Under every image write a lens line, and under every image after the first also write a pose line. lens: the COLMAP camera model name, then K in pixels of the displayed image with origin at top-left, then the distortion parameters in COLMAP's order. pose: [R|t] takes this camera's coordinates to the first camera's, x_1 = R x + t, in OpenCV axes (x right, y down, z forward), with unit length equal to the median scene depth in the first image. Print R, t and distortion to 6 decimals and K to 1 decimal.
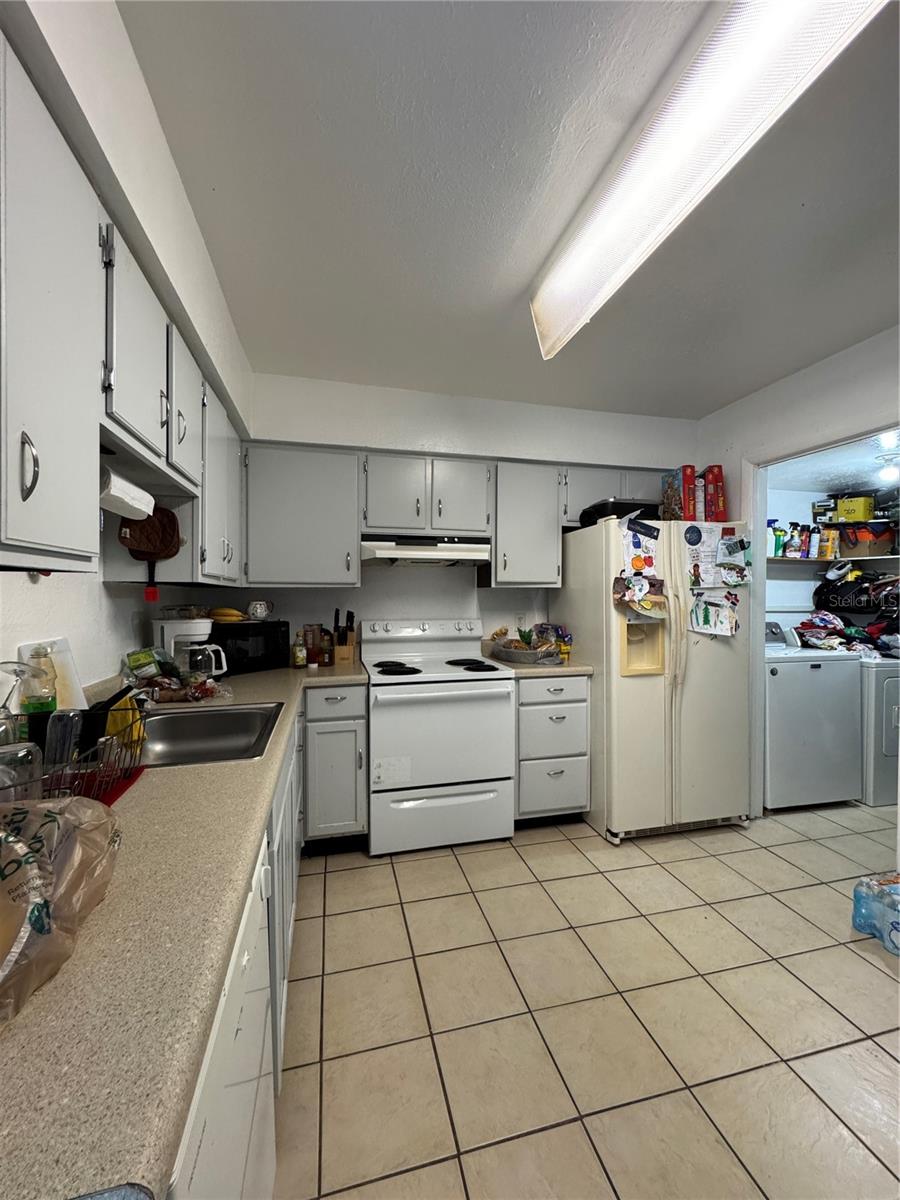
lens RADIAL K [[479.6, 0, 452.1], [0, 479.6, 601.0], [0, 0, 1]] dist [-0.004182, 0.000876]
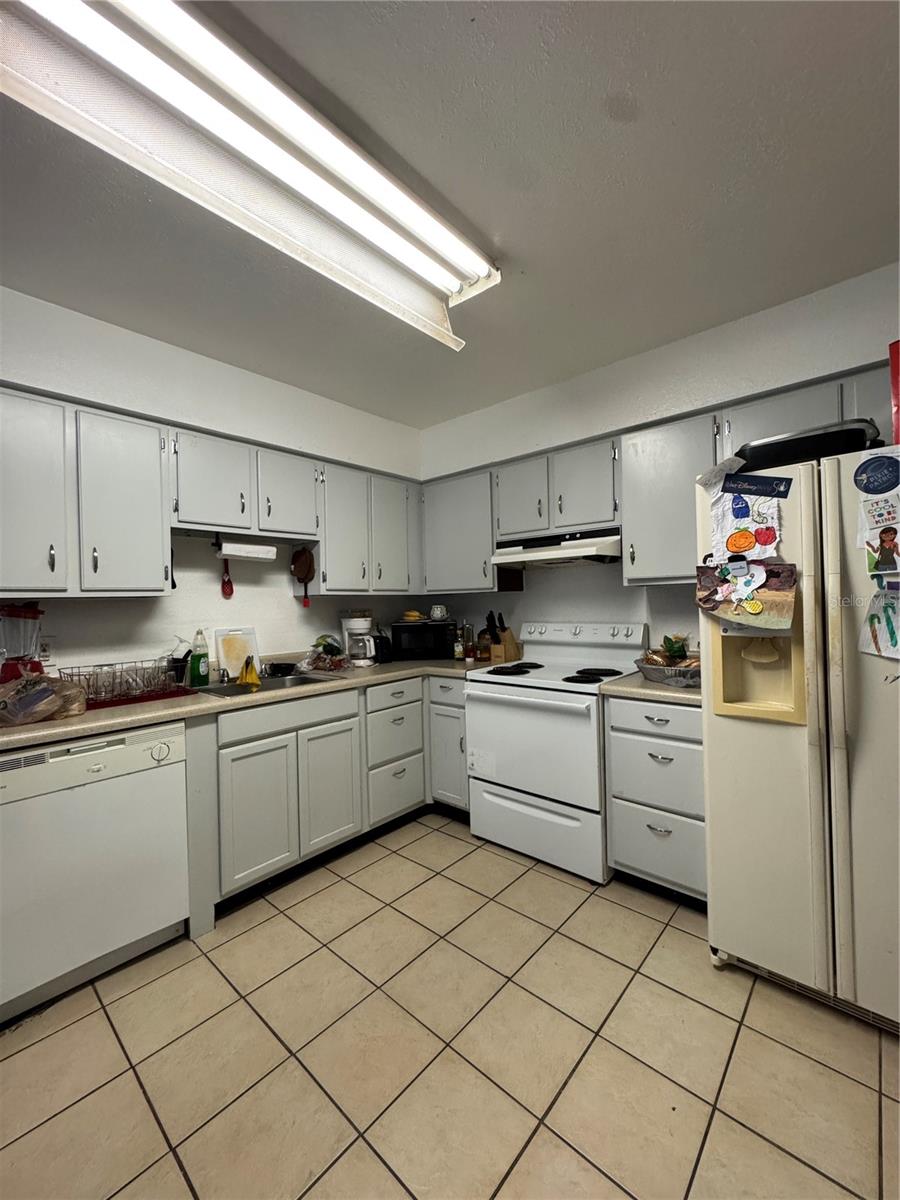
lens RADIAL K [[479.6, 0, 448.3], [0, 479.6, 598.5], [0, 0, 1]] dist [-0.004182, 0.000876]
pose [[0.559359, -0.019032, -0.828707, 0.672857], [0.015848, 0.999799, -0.012265, -0.001124], [0.828774, -0.006273, 0.559549, 0.309580]]
